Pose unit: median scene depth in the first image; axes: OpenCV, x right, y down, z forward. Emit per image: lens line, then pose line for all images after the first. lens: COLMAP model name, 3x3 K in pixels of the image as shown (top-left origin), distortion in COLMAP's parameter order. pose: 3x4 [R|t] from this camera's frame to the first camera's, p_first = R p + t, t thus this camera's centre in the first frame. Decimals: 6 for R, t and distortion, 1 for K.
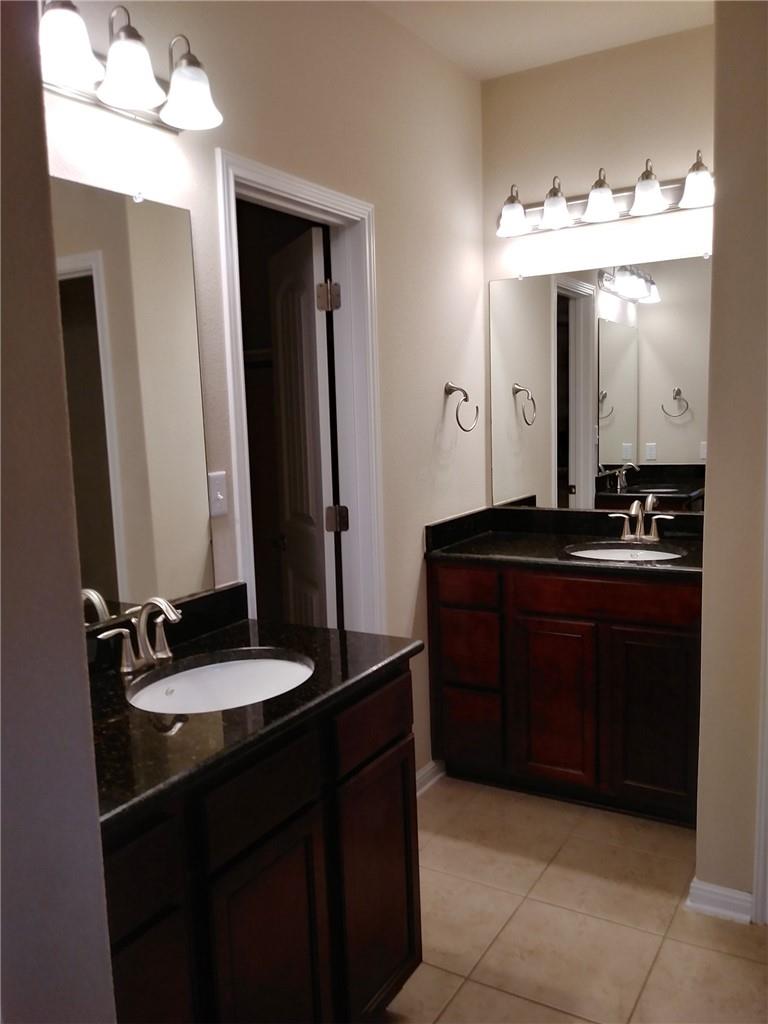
lens RADIAL K [[835.7, 0, 378.9], [0, 835.7, 511.0], [0, 0, 1]] dist [0.030848, -0.022890]
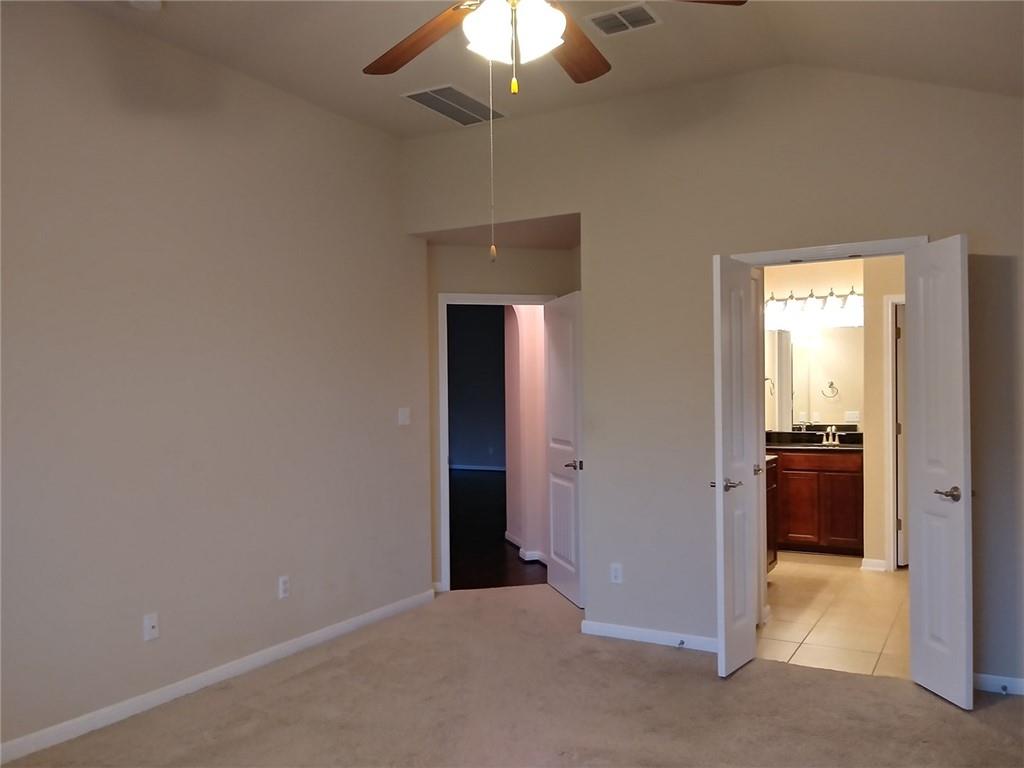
lens RADIAL K [[835.7, 0, 517.1], [0, 835.7, 385.1], [0, 0, 1]] dist [0.030848, -0.022890]
pose [[0.999424, 0.025309, 0.022594, -0.612269], [-0.021918, 0.989985, -0.139460, 0.217478], [-0.025897, 0.138885, 0.989970, -1.296448]]
